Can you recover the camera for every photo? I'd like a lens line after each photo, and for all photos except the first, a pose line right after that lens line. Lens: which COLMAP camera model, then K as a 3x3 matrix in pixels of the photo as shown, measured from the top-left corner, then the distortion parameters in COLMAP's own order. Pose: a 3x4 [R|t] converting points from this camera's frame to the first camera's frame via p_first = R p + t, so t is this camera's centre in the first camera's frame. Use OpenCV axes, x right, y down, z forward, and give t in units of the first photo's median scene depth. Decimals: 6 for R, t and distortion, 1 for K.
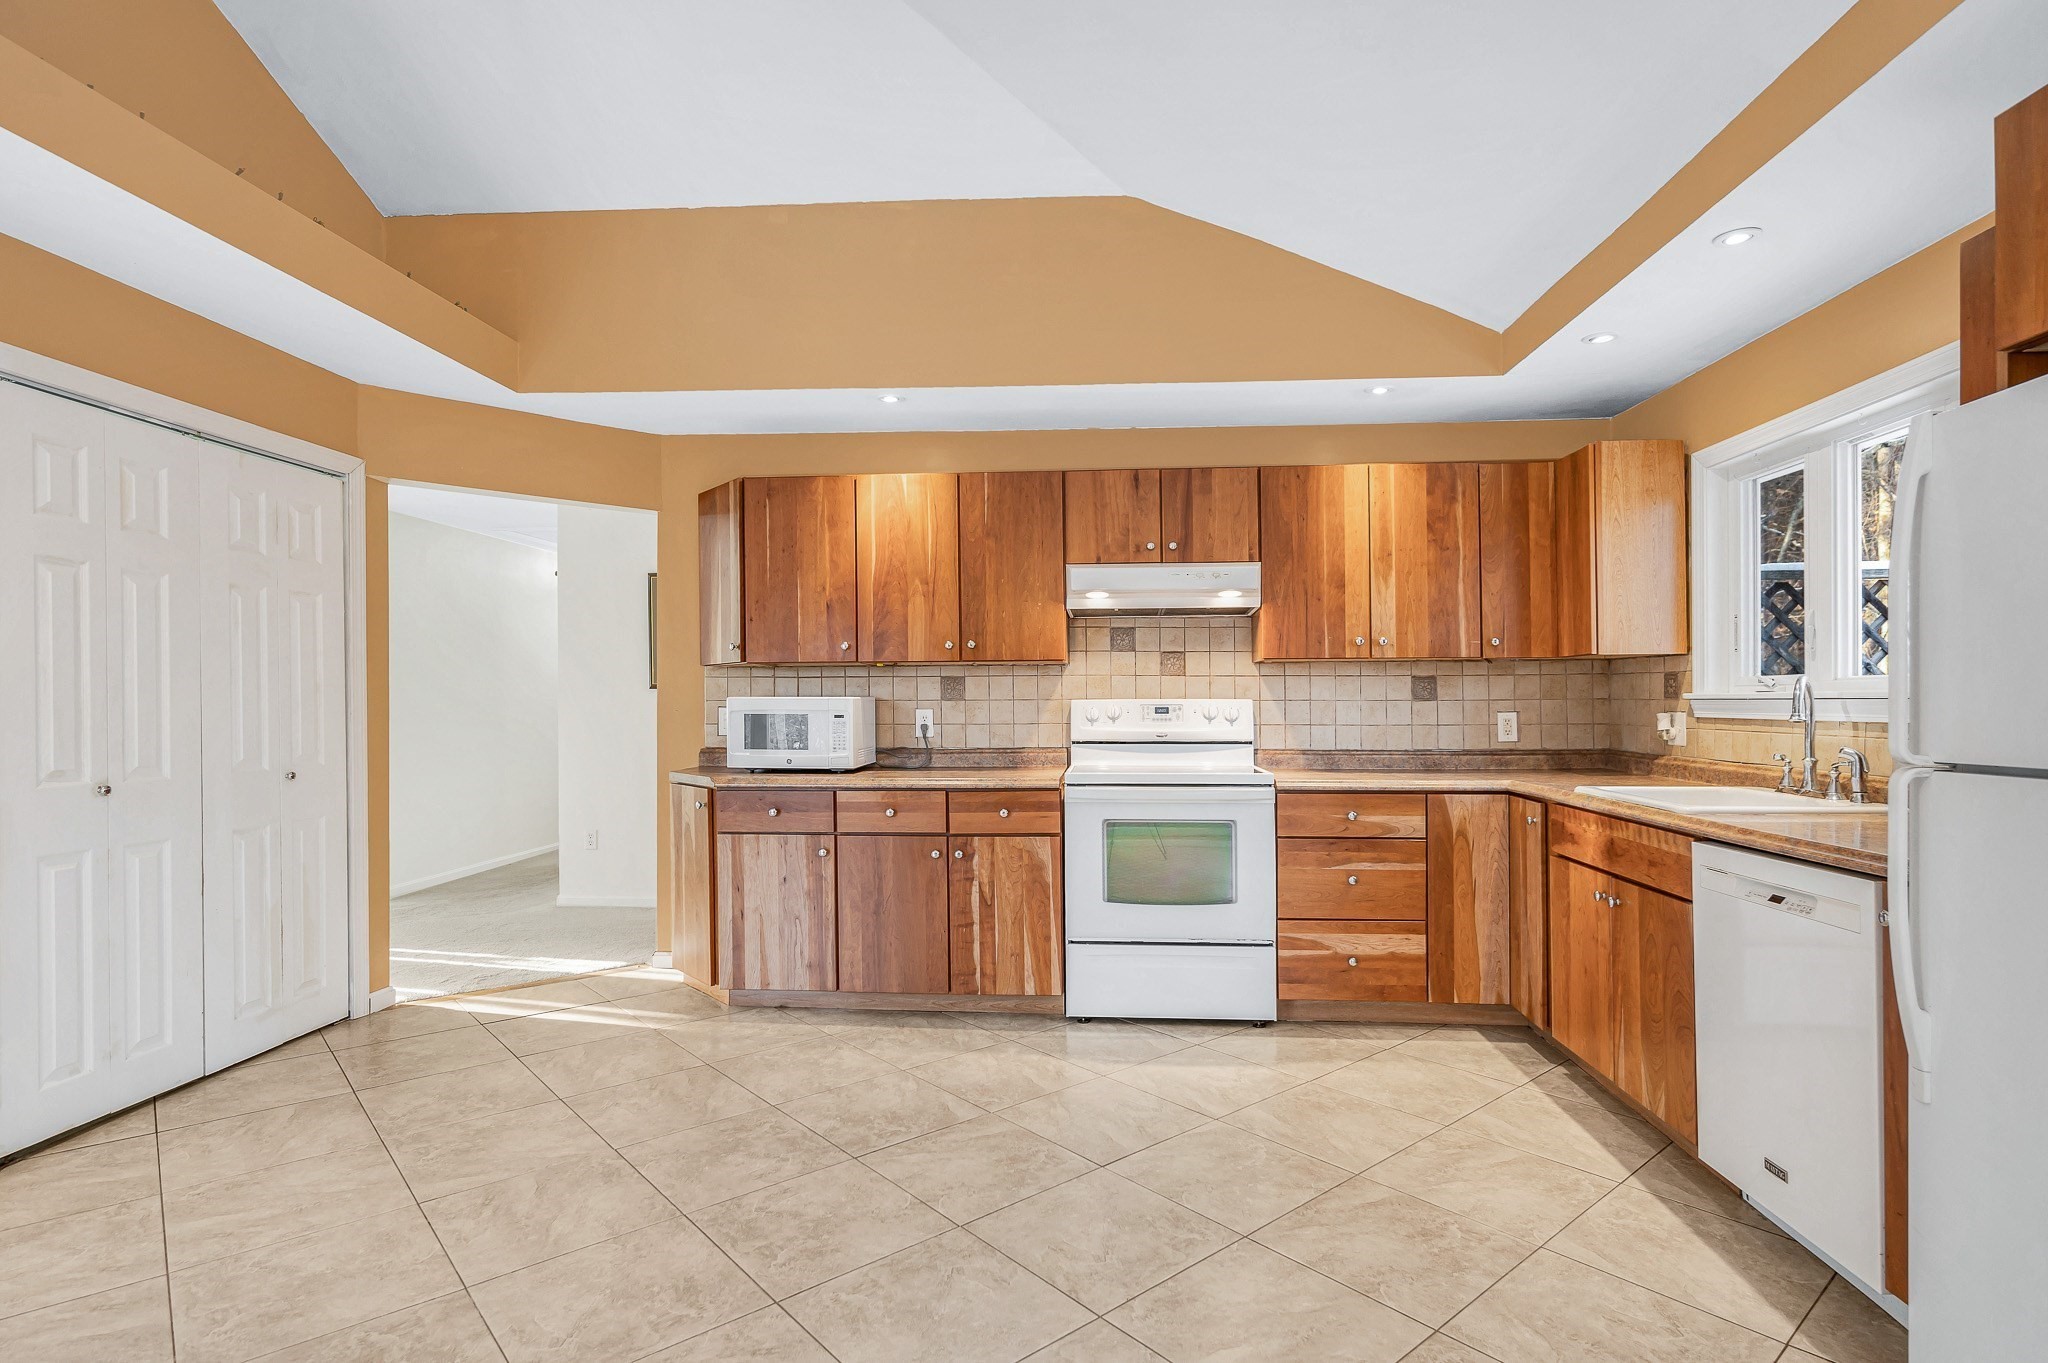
lens RADIAL K [[1041.3, 0, 1040.5], [0, 1041.3, 711.9], [0, 0, 1]] dist [0.000161, 0.000253]
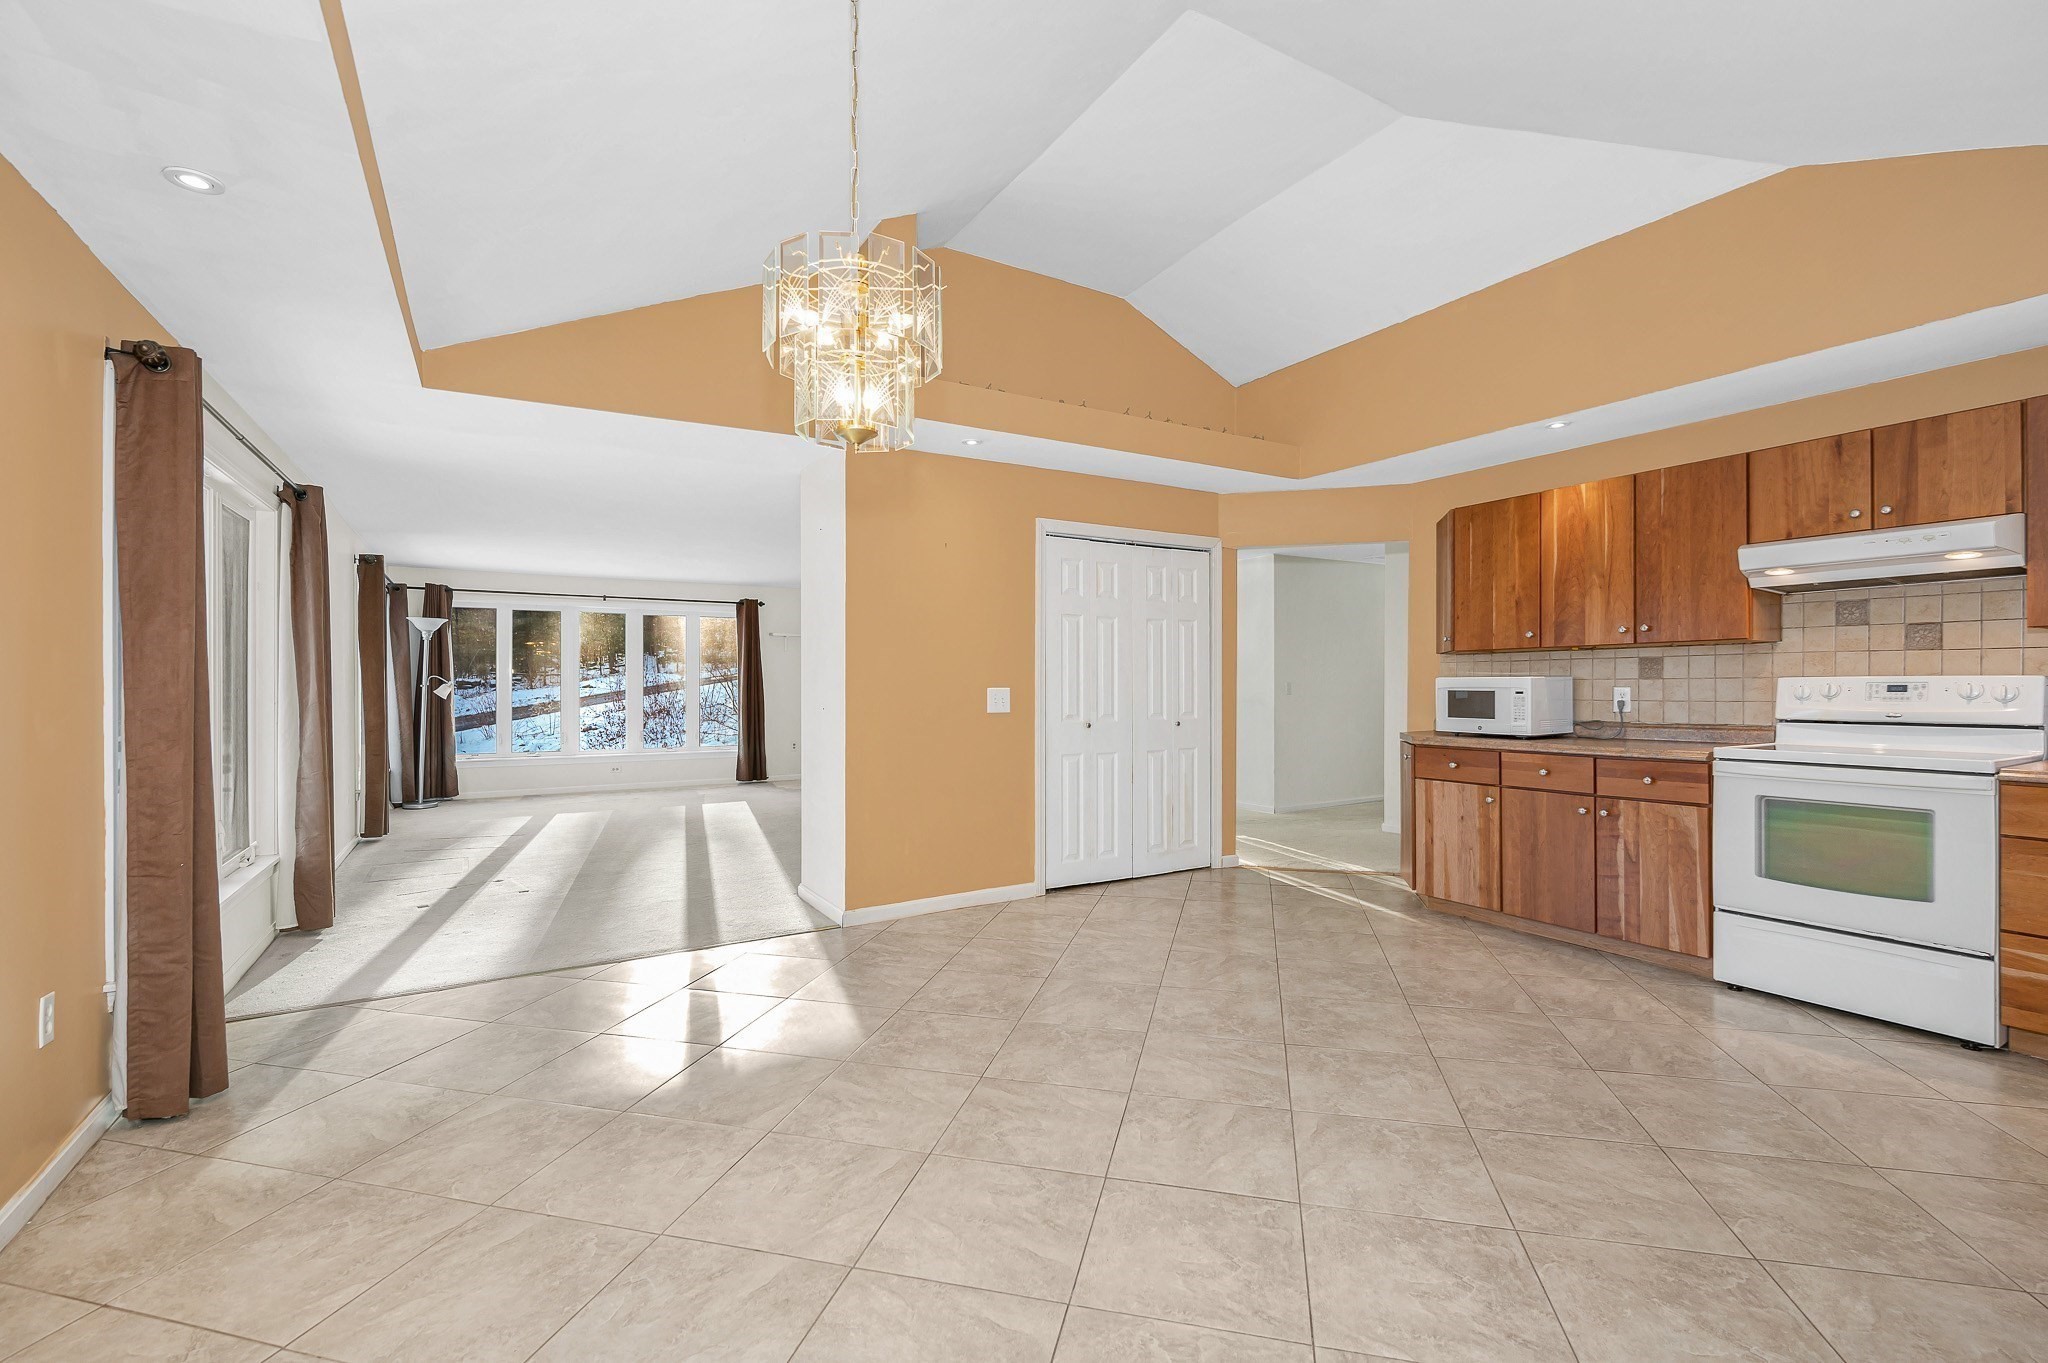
lens RADIAL K [[897.5, 0, 1040.7], [0, 897.5, 699.9], [0, 0, 1]] dist [-0.002758, 0.000384]
pose [[0.577706, 0.012650, -0.816147, 0.362478], [-0.004337, 0.999913, 0.012429, 0.002200], [0.816234, -0.003641, 0.577711, -0.073892]]
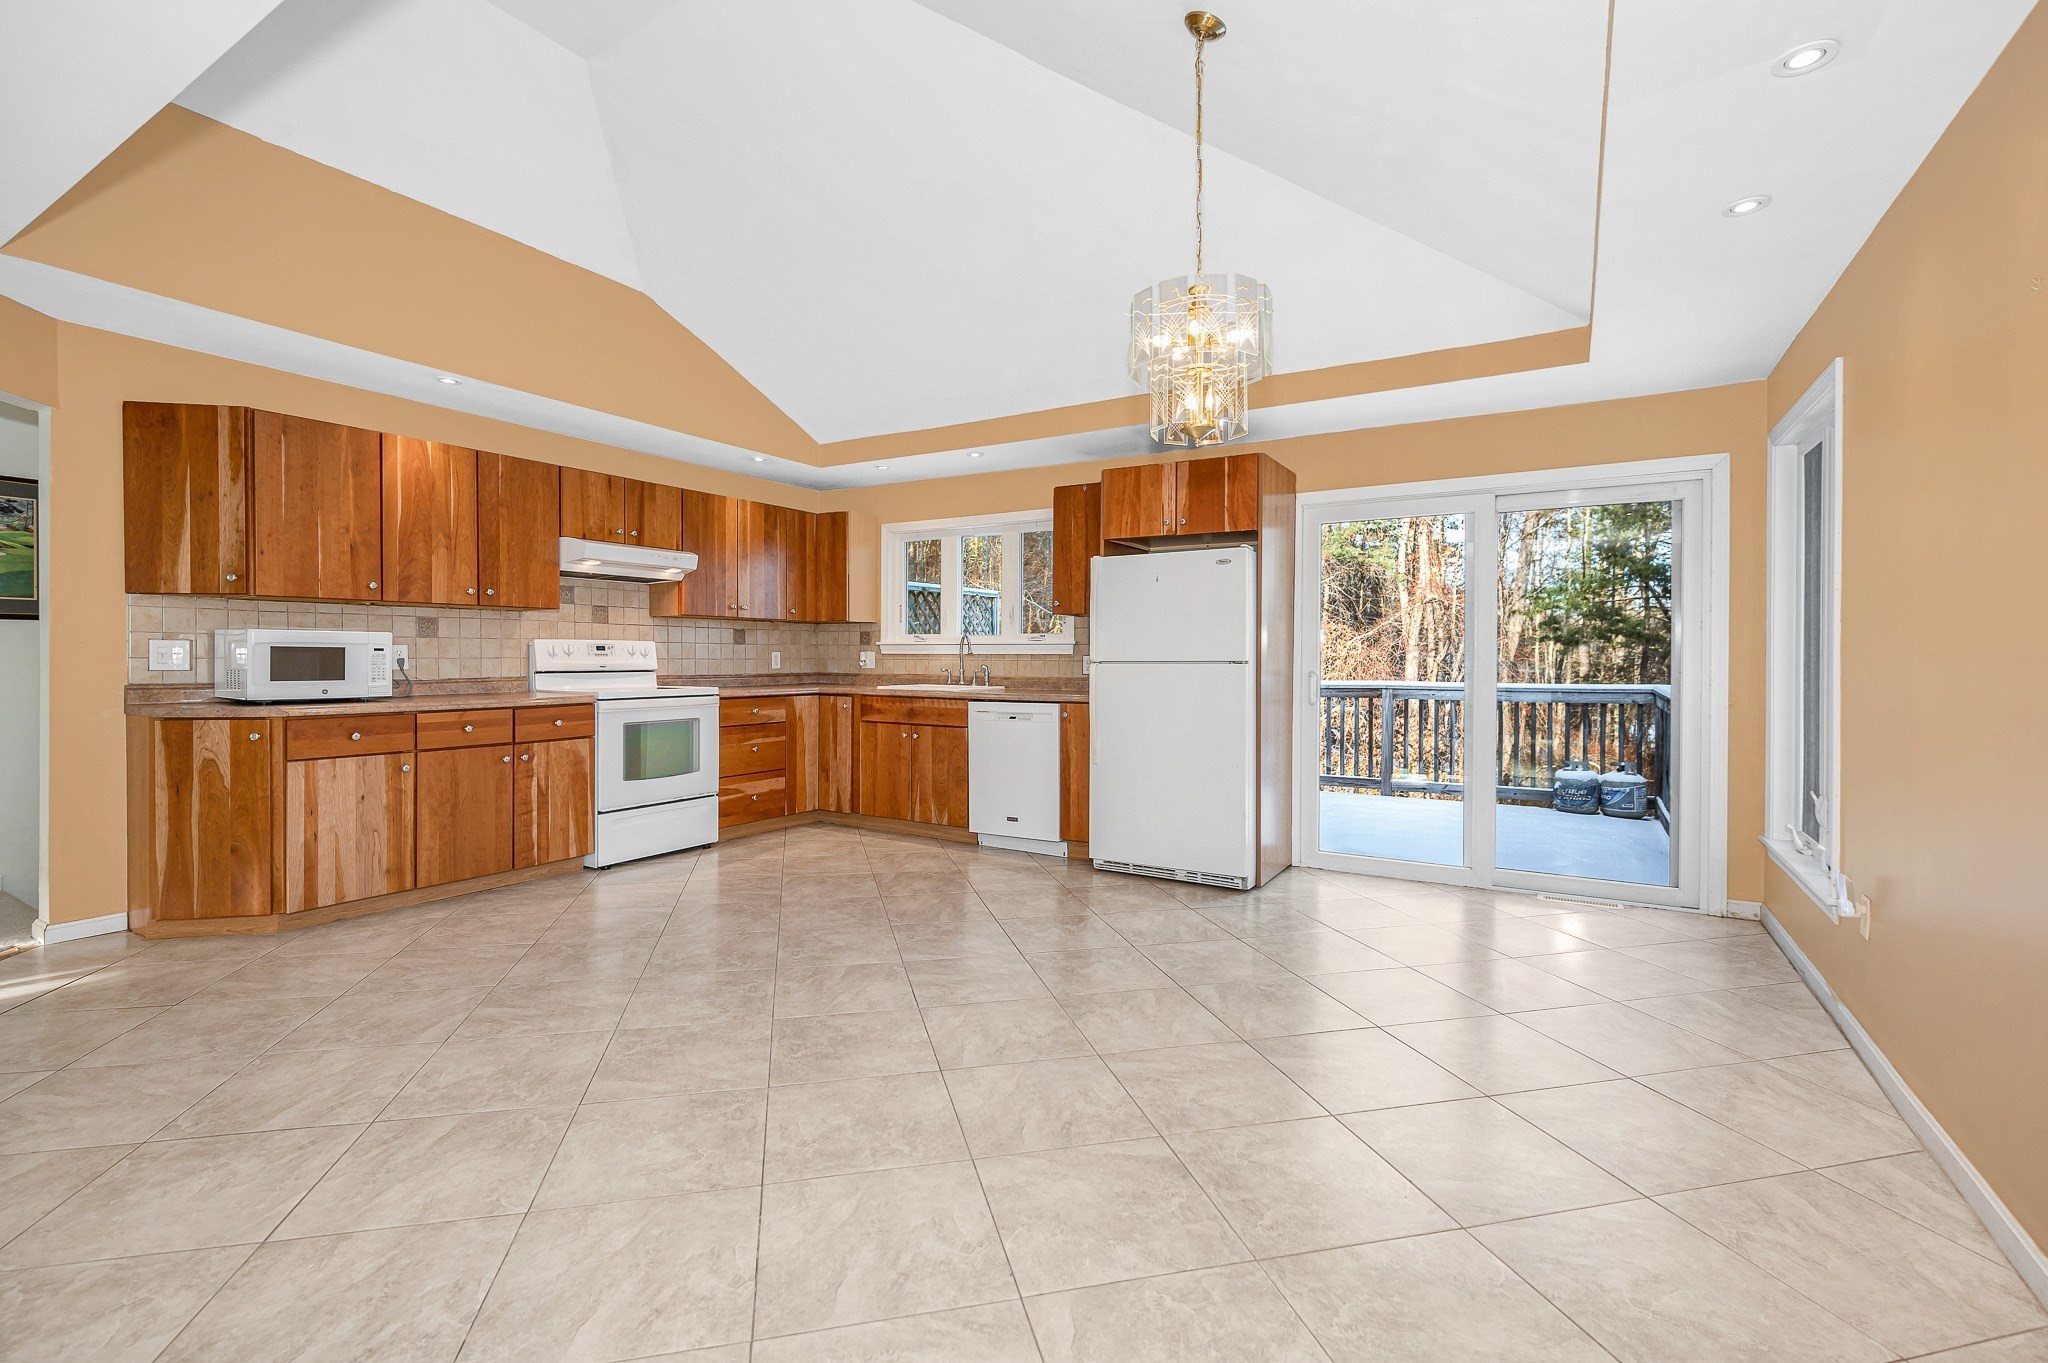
lens RADIAL K [[897.5, 0, 1017.8], [0, 897.5, 656.6], [0, 0, 1]] dist [-0.002758, 0.000384]
pose [[0.460736, 0.004381, 0.887526, -0.768255], [0.002377, 0.999978, -0.006170, 0.020669], [-0.887534, 0.004952, 0.460716, -0.045082]]
